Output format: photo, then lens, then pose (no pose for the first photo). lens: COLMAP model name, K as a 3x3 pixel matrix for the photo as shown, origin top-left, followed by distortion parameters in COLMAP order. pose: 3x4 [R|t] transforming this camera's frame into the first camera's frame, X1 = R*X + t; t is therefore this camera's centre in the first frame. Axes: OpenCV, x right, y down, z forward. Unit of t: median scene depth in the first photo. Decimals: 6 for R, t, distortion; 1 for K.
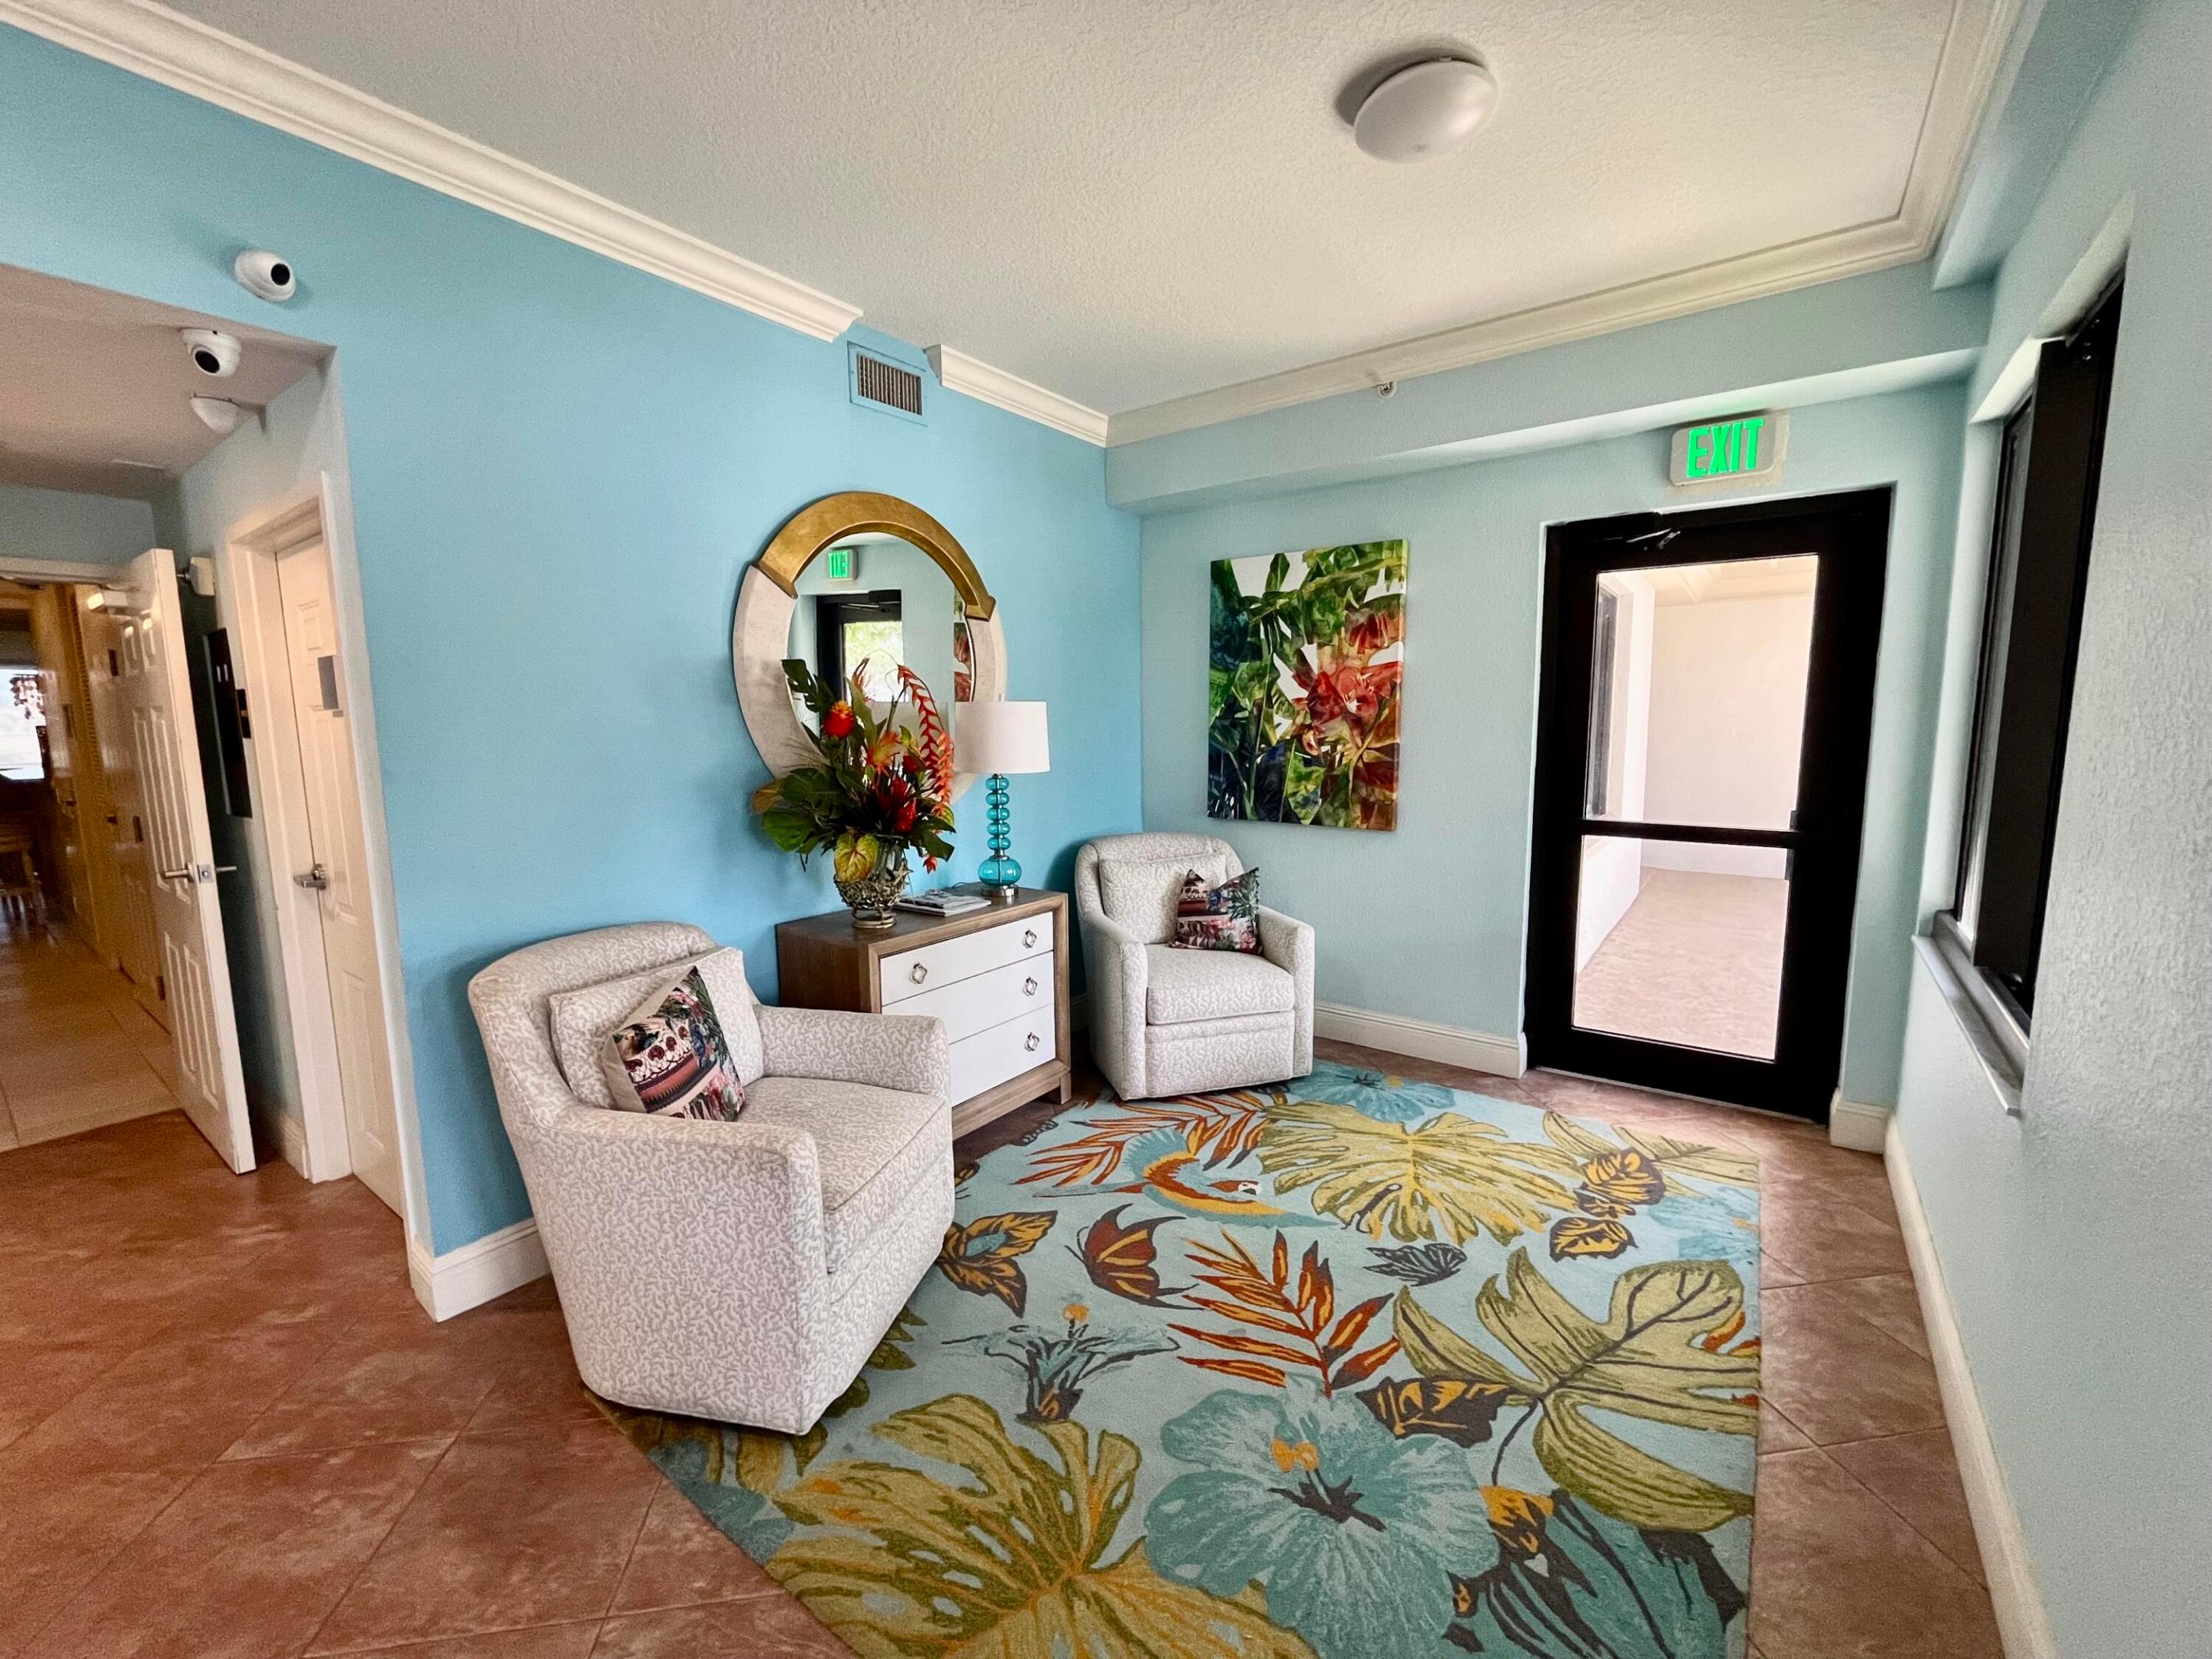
lens RADIAL K [[904.7, 0, 1106.0], [0, 904.7, 829.5], [0, 0, 1]] dist [-0.008118, -0.000073]
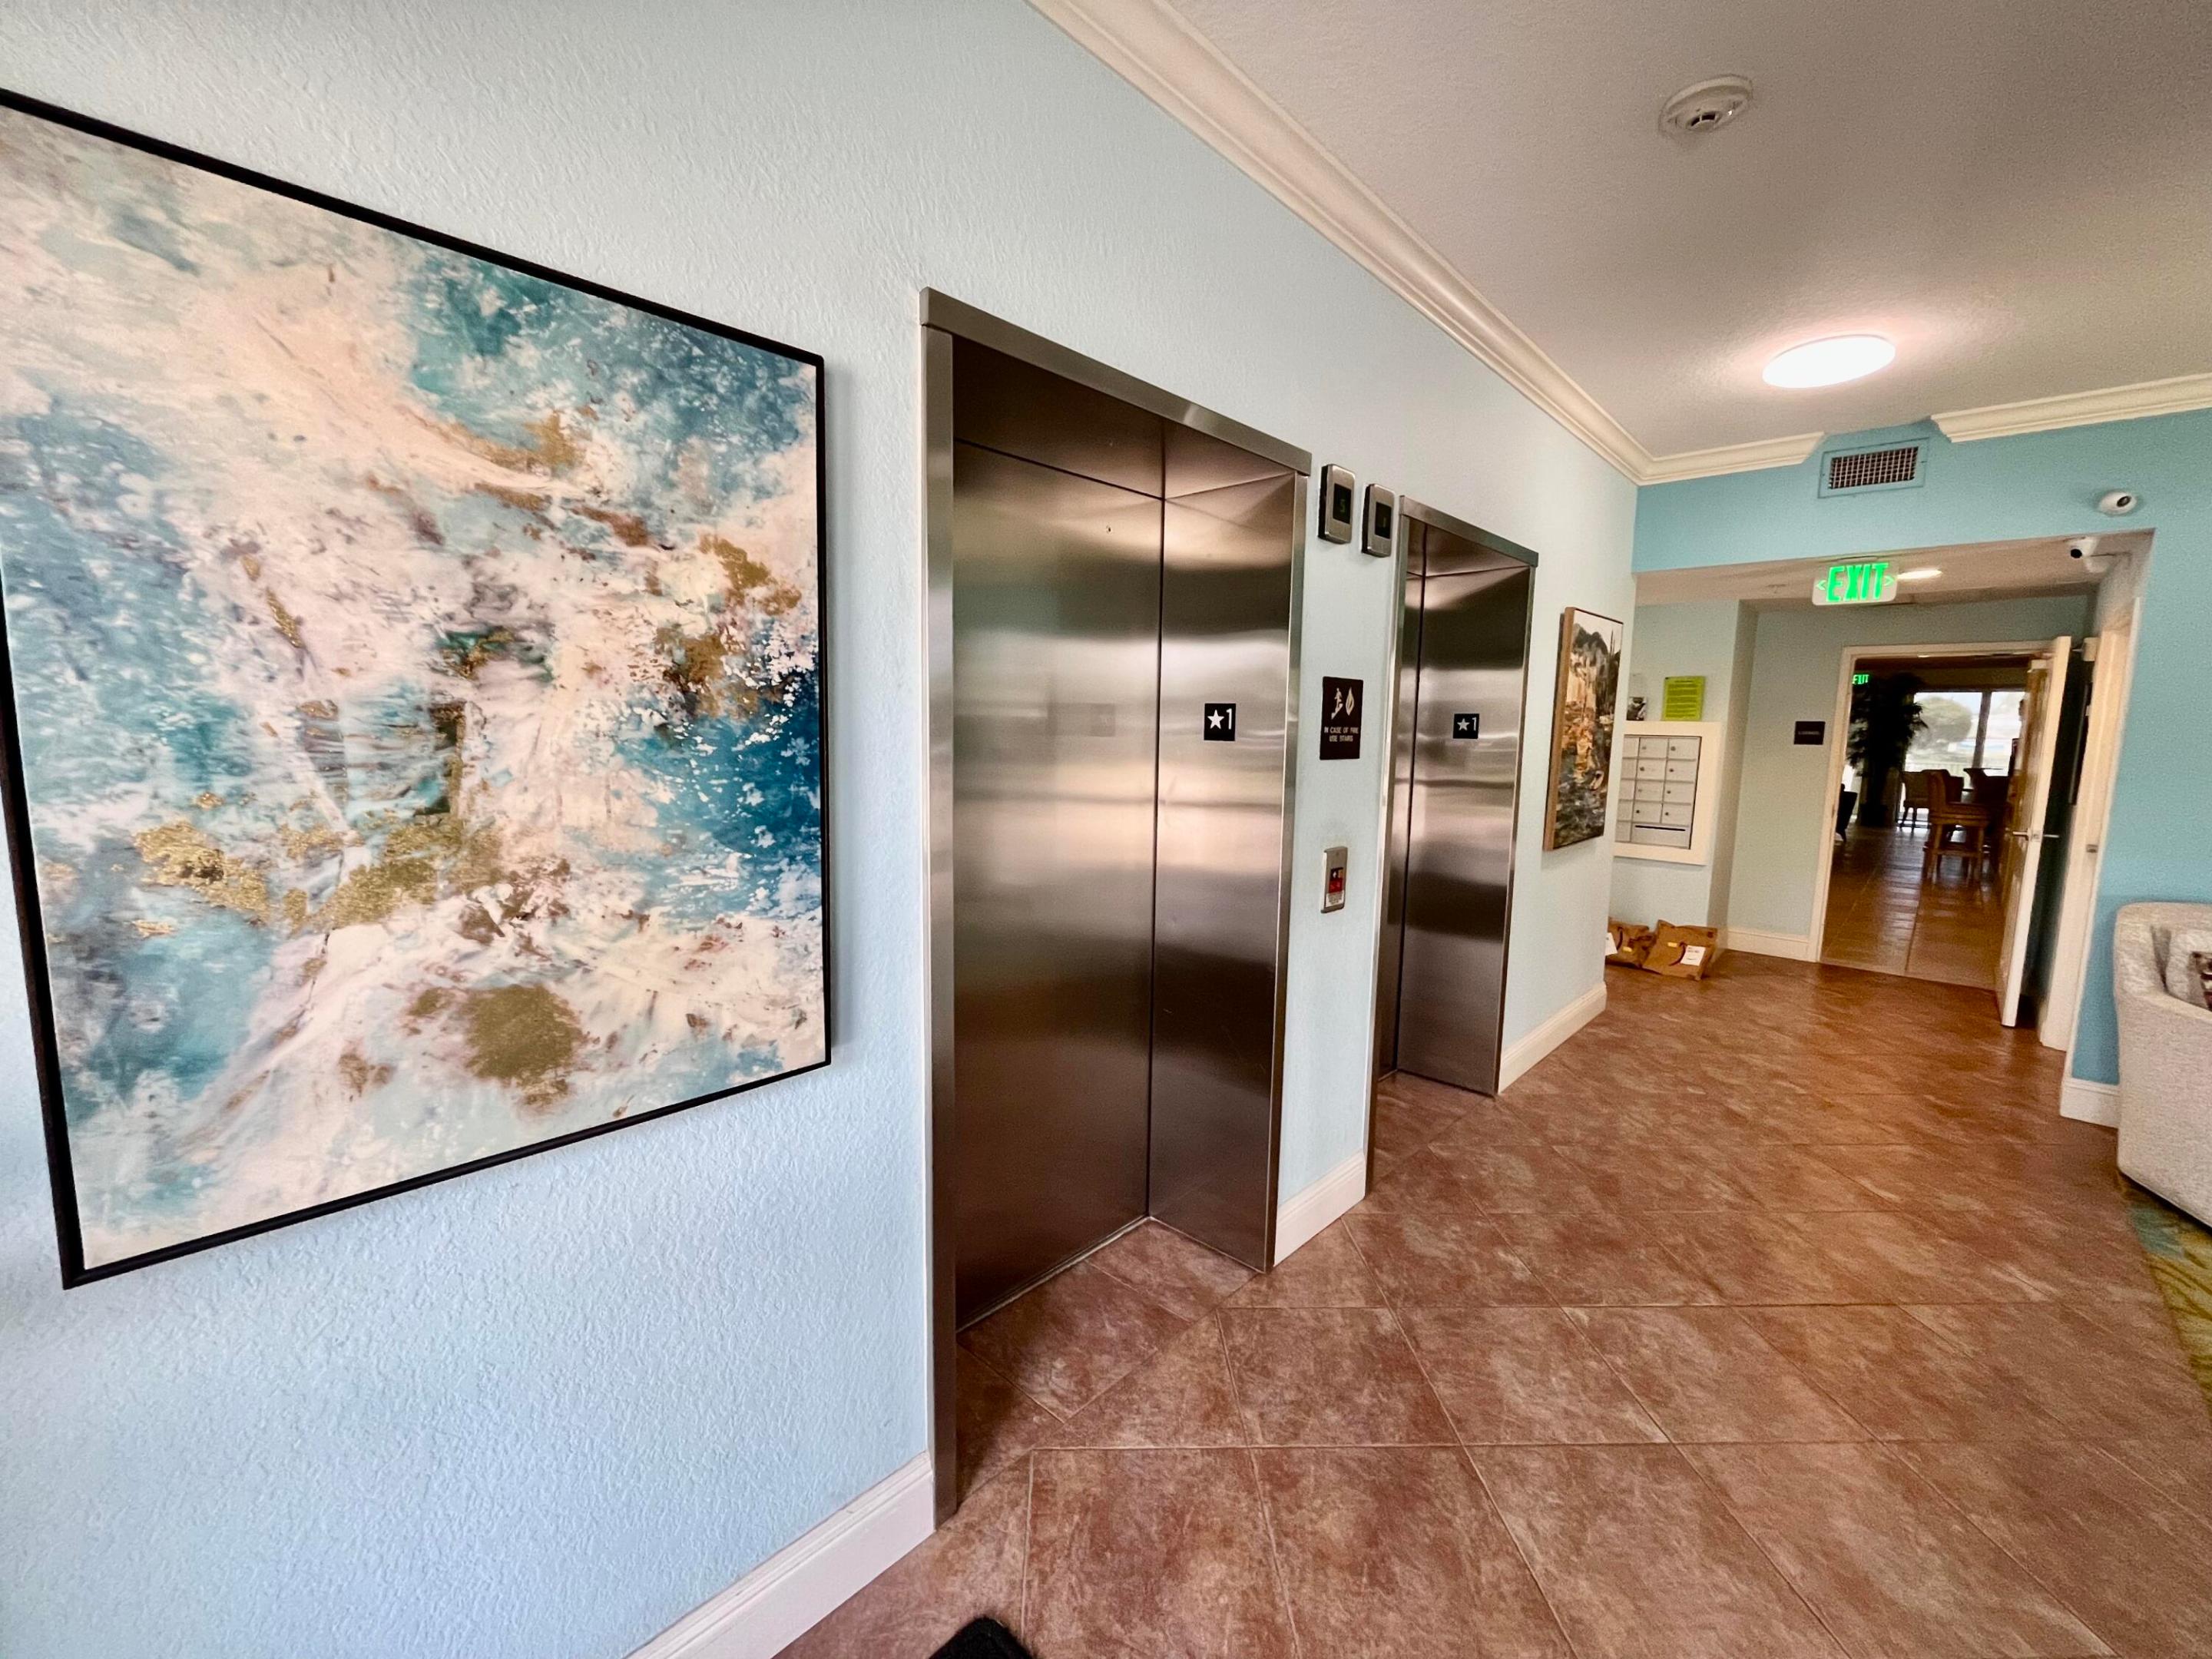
lens RADIAL K [[904.7, 0, 1106.0], [0, 904.7, 829.5], [0, 0, 1]] dist [-0.008118, -0.000073]
pose [[-0.116909, 0.129547, -0.984657, 1.067316], [-0.141327, 0.979196, 0.145608, 0.053945], [0.983035, 0.156182, -0.096169, -0.673006]]
